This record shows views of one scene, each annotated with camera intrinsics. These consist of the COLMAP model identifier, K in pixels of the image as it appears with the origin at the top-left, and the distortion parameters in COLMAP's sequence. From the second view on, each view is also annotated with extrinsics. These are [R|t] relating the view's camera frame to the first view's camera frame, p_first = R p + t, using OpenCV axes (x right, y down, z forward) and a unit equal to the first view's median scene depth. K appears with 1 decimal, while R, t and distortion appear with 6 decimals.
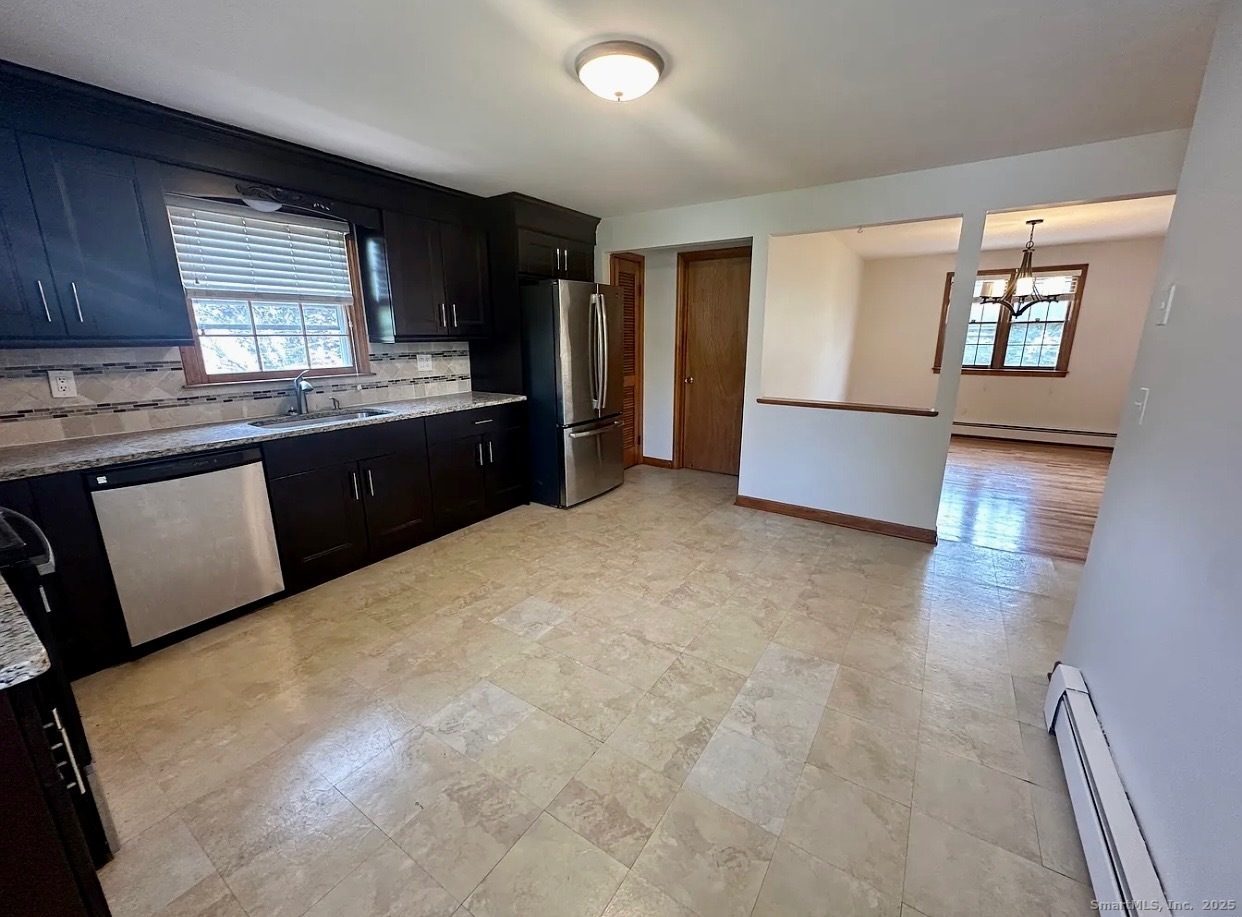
lens RADIAL K [[493.1, 0, 621.3], [0, 493.1, 456.4], [0, 0, 1]] dist [-0.001390, 0.000055]
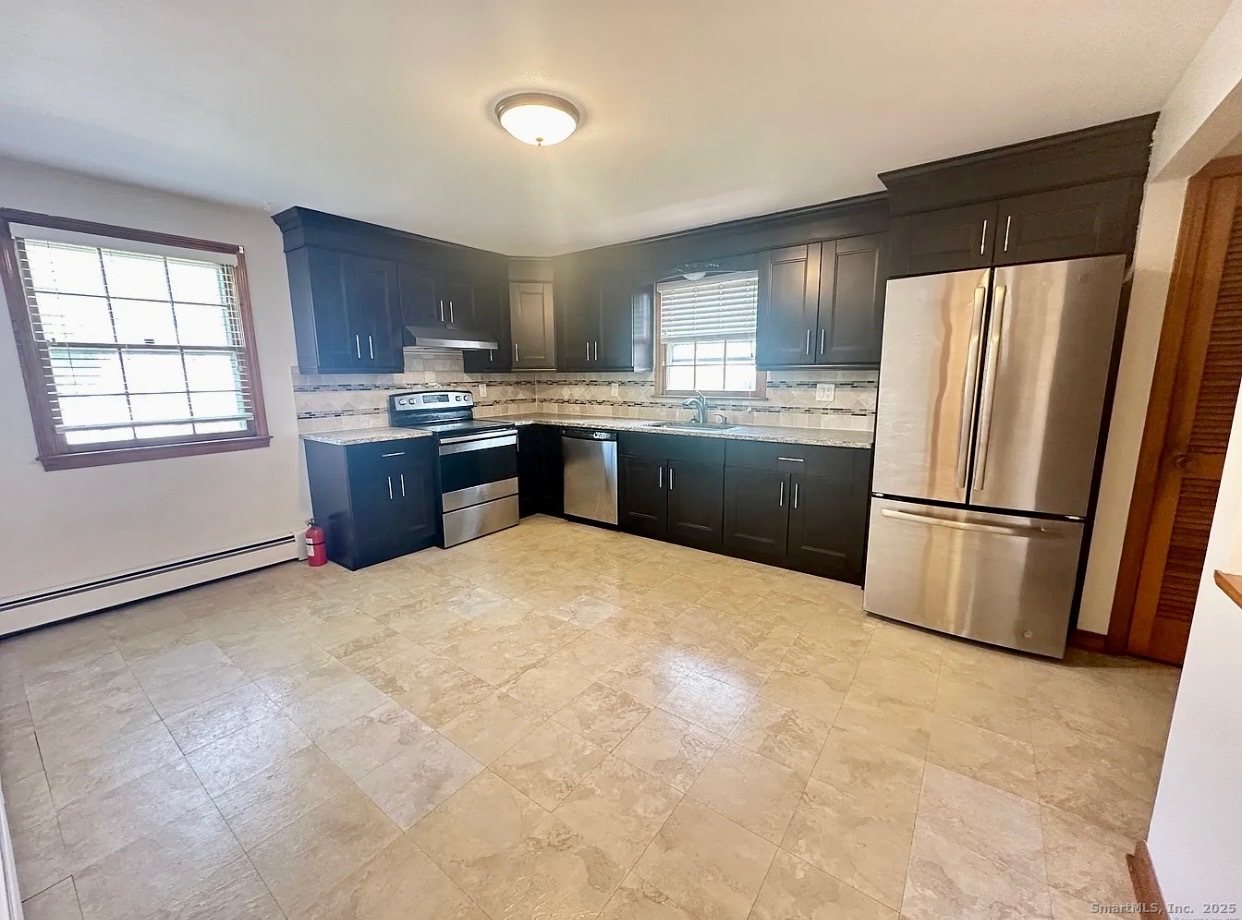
lens RADIAL K [[493.1, 0, 615.8], [0, 493.1, 456.5], [0, 0, 1]] dist [-0.001390, 0.000055]
pose [[-0.053716, 0.173257, -0.983411, 0.794161], [-0.230172, 0.956164, 0.181030, -0.213282], [0.971666, 0.236078, -0.011482, 0.916673]]
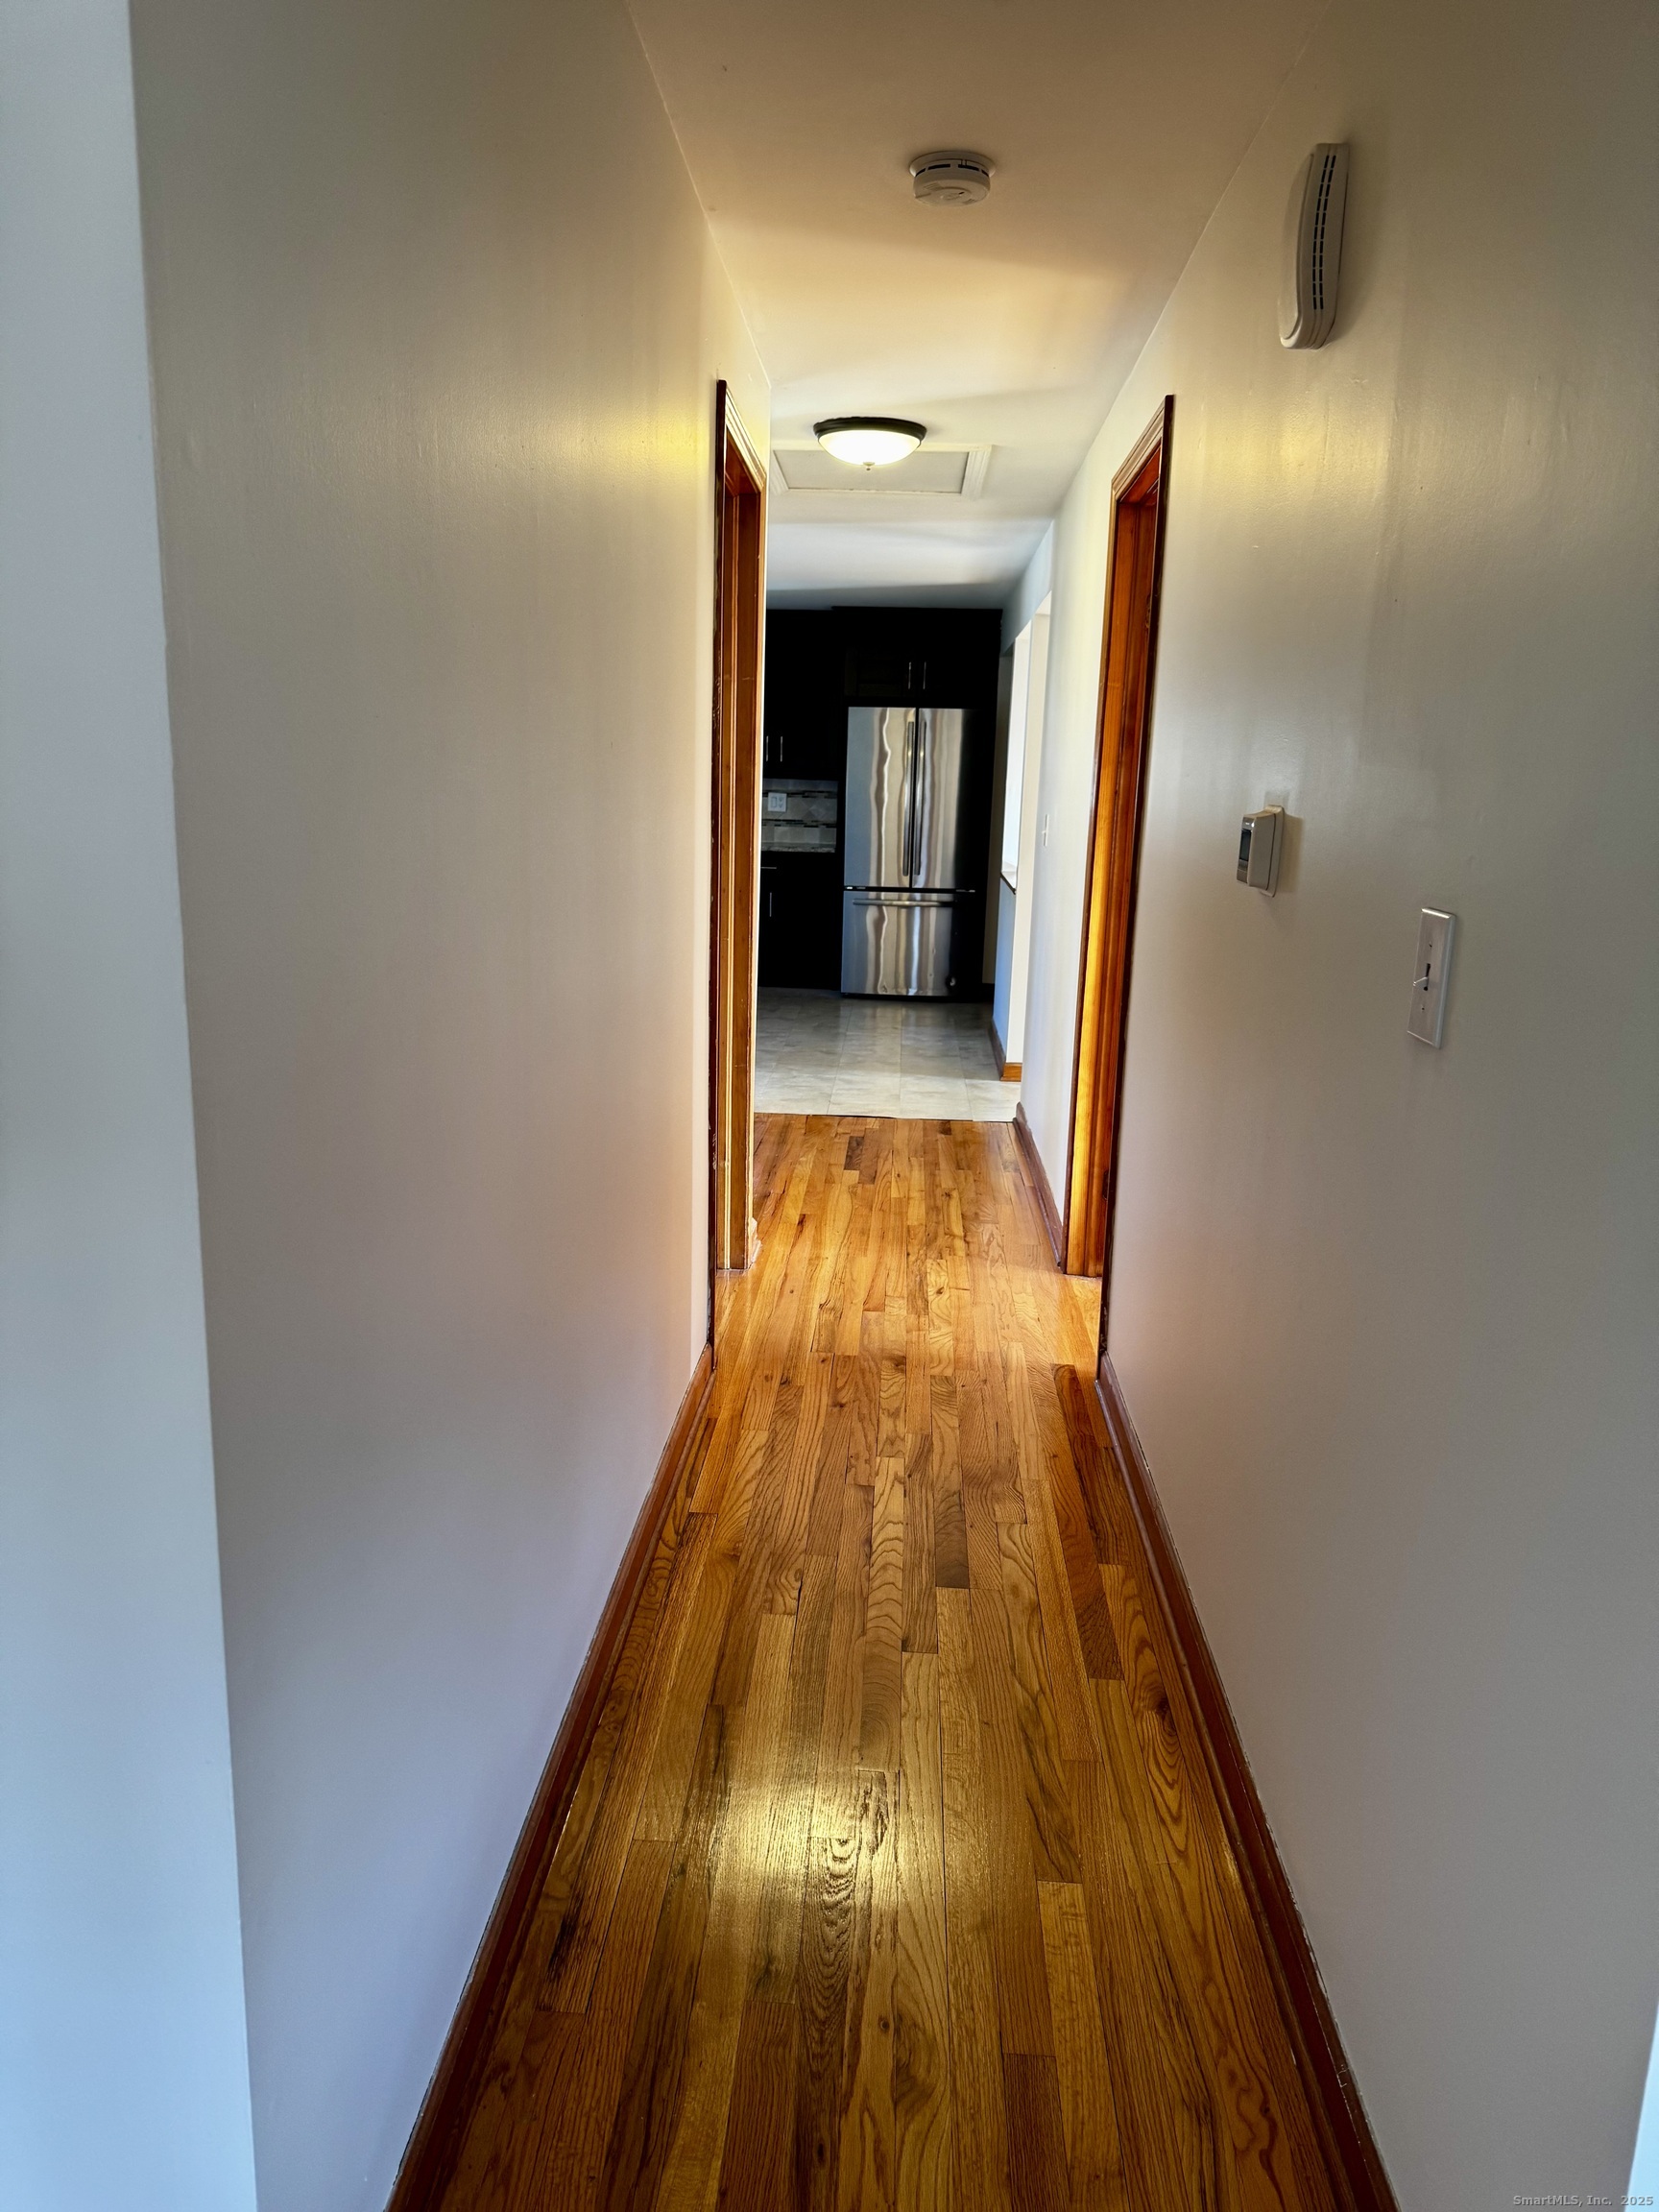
lens RADIAL K [[1544.0, 0, 828.7], [0, 1544.0, 1107.0], [0, 0, 1]] dist [0.000966, 0.000016]
pose [[0.509811, 0.198182, -0.837148, 2.841773], [-0.238475, 0.967525, 0.083818, 0.110997], [0.826572, 0.156908, 0.540516, -0.430468]]
